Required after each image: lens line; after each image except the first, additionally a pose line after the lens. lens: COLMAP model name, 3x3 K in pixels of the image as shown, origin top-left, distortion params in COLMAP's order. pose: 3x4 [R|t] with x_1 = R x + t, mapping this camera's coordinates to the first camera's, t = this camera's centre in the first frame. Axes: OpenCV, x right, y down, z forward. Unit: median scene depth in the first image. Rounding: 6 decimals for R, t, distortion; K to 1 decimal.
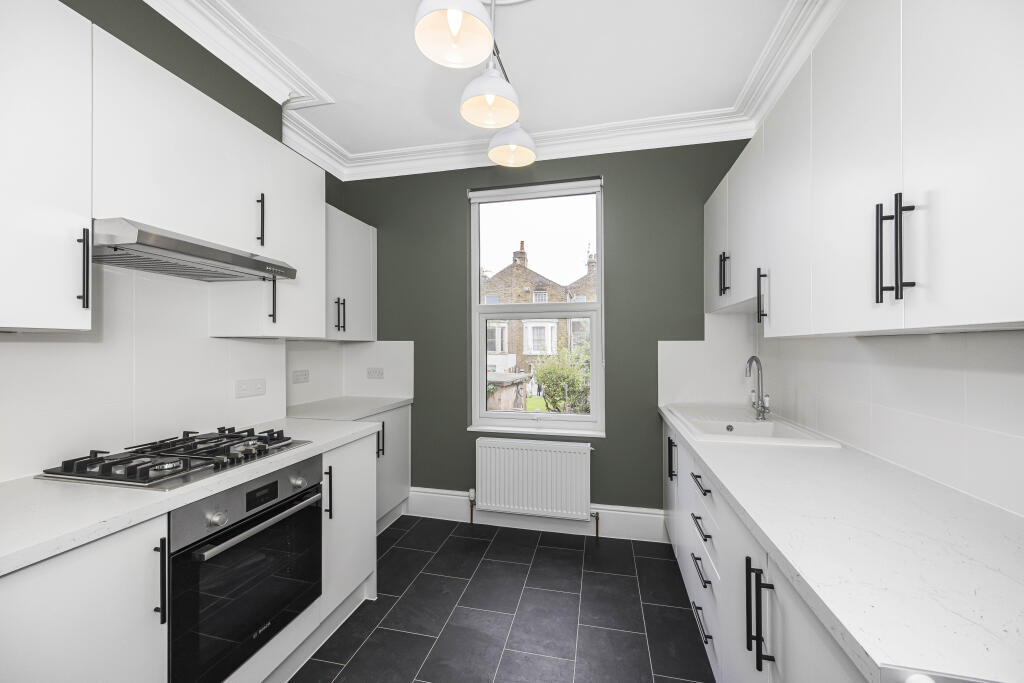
lens RADIAL K [[400.7, 0, 508.8], [0, 400.7, 344.3], [0, 0, 1]] dist [0.000779, 0.000058]
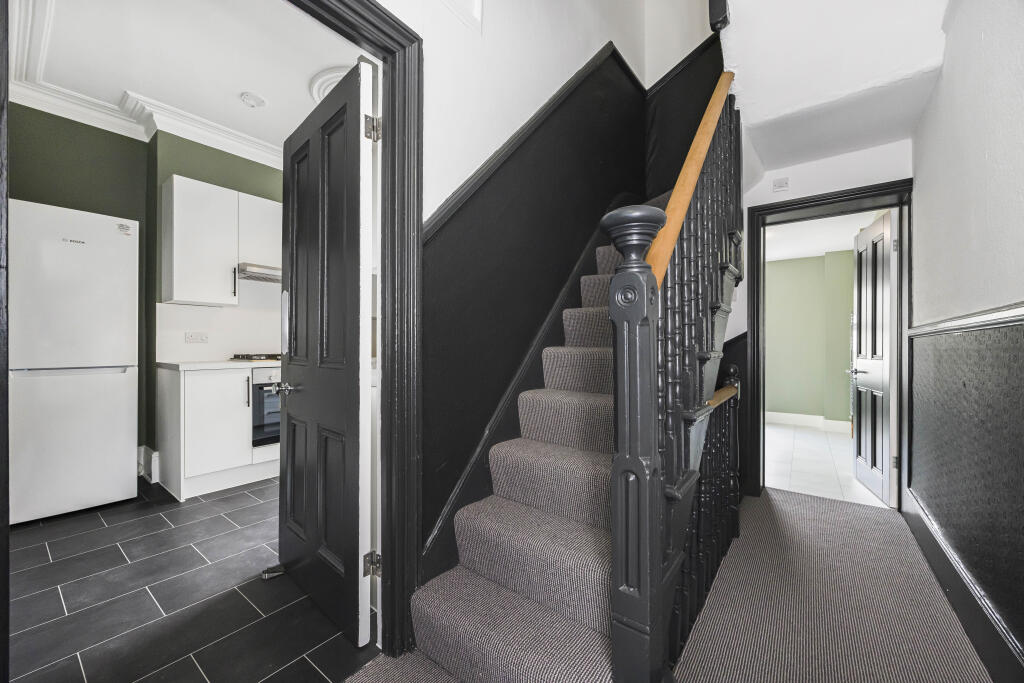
lens RADIAL K [[400.7, 0, 508.8], [0, 400.7, 344.3], [0, 0, 1]] dist [0.000779, 0.000058]
pose [[0.915858, 0.000250, -0.401503, 0.916434], [0.000833, 0.999996, 0.002524, 0.120096], [0.401503, -0.002646, 0.915854, -0.399872]]
